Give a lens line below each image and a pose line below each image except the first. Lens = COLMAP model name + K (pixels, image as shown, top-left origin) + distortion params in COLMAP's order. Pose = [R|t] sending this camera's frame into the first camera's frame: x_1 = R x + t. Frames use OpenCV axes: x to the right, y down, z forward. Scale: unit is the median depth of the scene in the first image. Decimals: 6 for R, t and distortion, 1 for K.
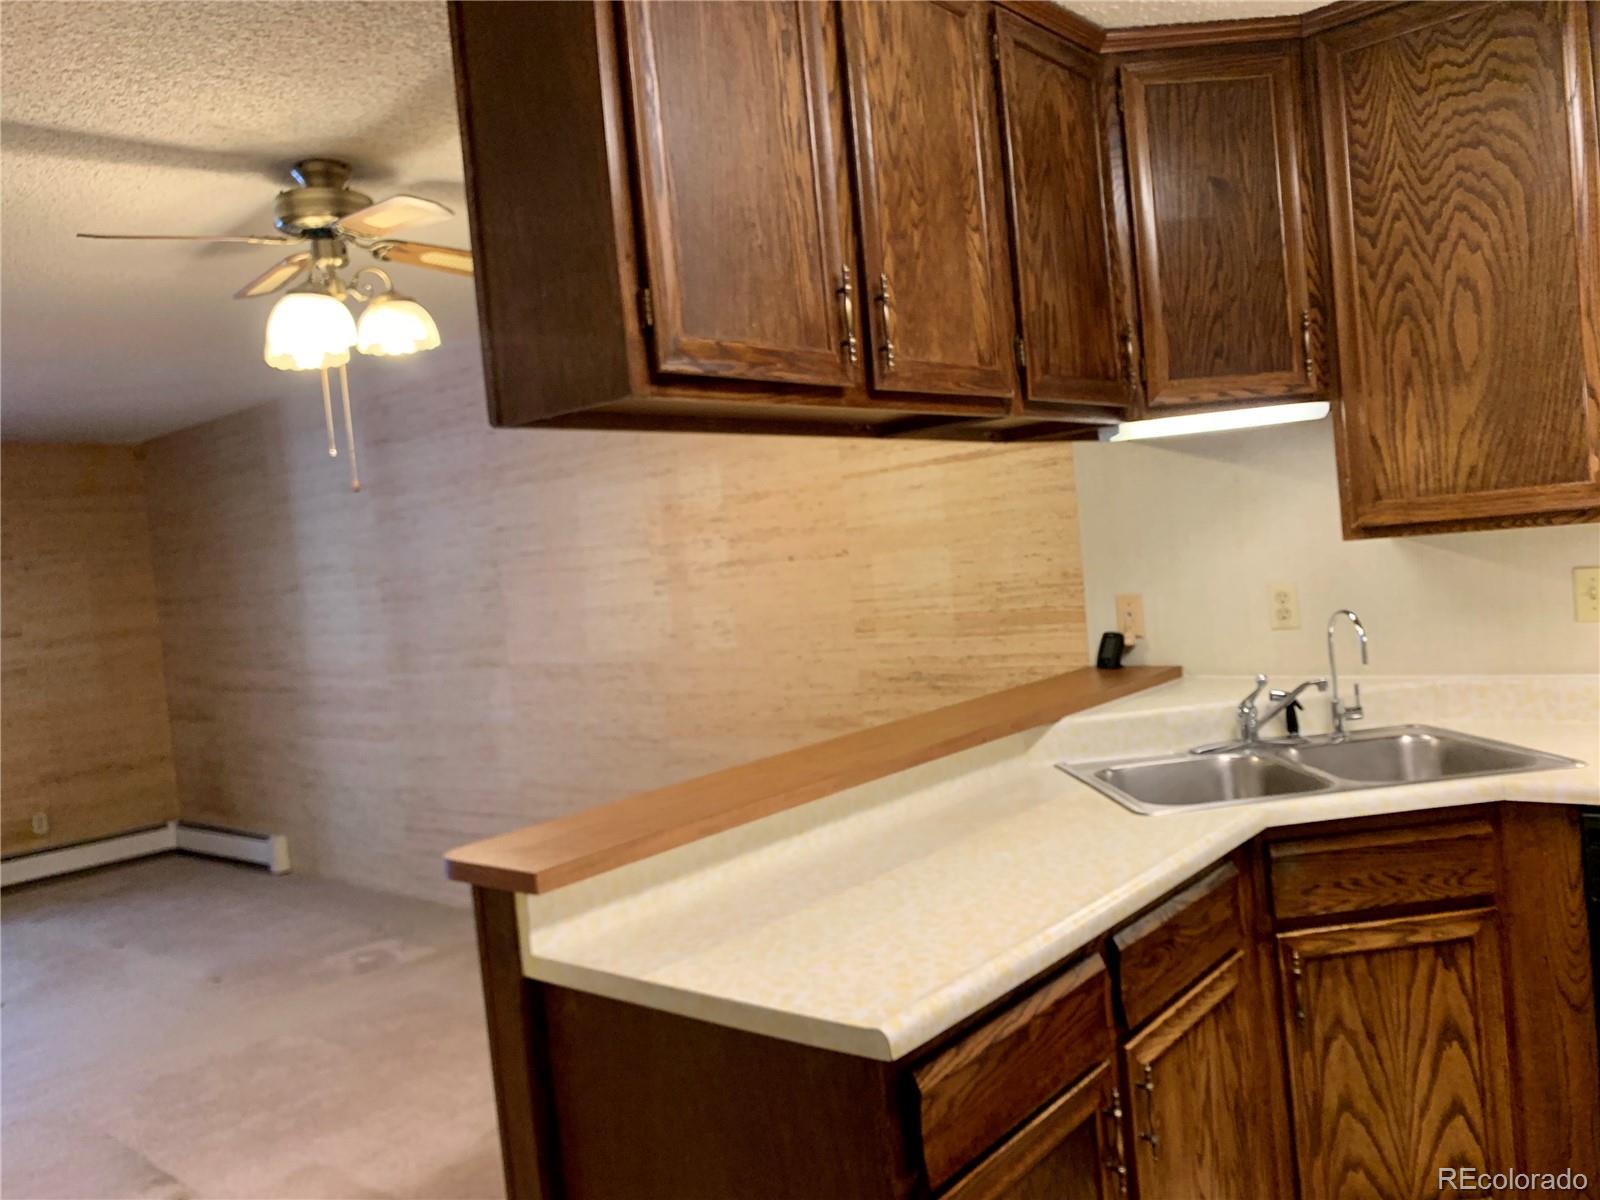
lens RADIAL K [[1212.3, 0, 796.8], [0, 1212.3, 613.4], [0, 0, 1]] dist [-0.000767, -0.020046]
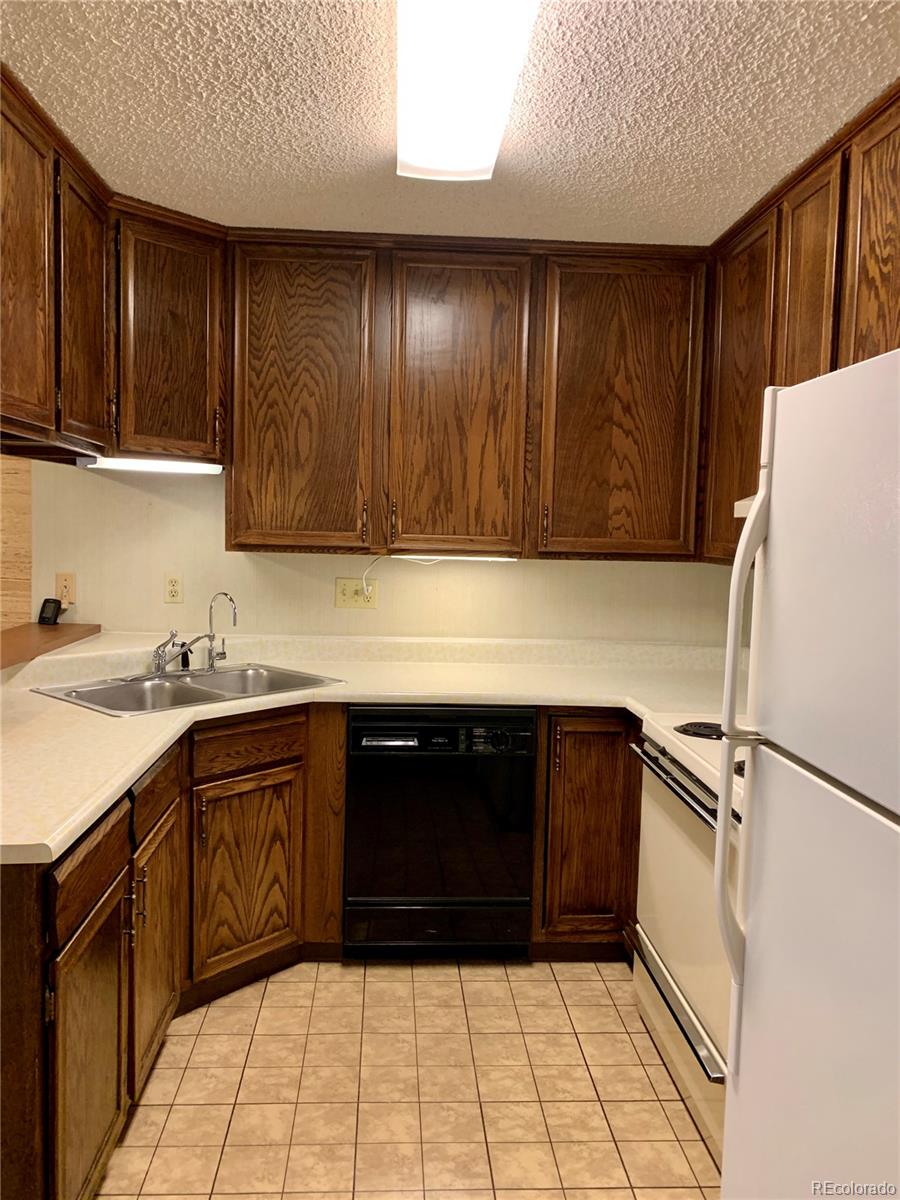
lens RADIAL K [[909.2, 0, 444.5], [0, 909.2, 604.5], [0, 0, 1]] dist [-0.000767, -0.020046]
pose [[0.700974, 0.055429, 0.711029, -0.237024], [-0.060511, 0.998003, -0.018146, 0.018885], [-0.710615, -0.030305, 0.702928, -0.090129]]
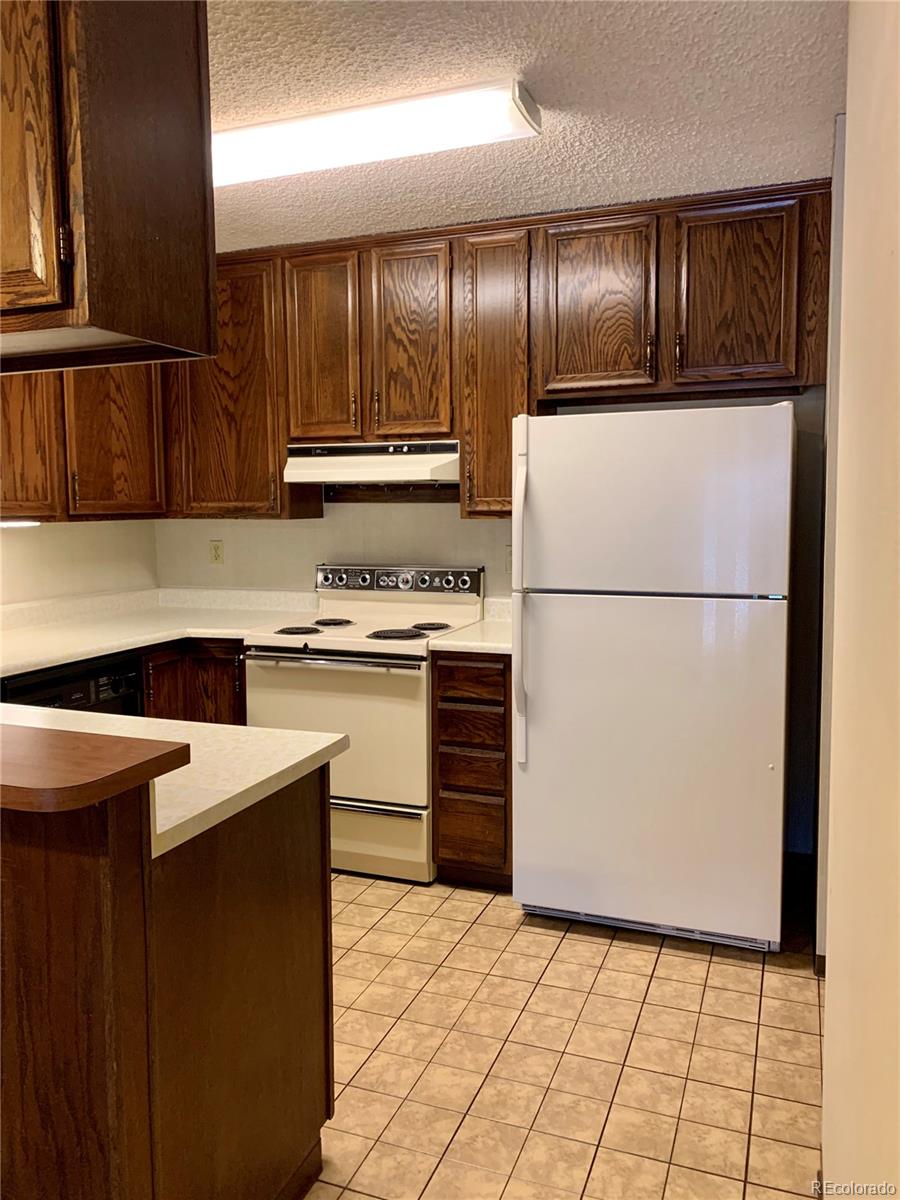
lens RADIAL K [[909.2, 0, 451.7], [0, 909.2, 593.6], [0, 0, 1]] dist [-0.000767, -0.020046]
pose [[-0.364507, 0.012810, 0.931113, -0.762132], [0.083485, 0.996328, 0.018974, 0.056987], [-0.927451, 0.084650, -0.364238, 0.759250]]
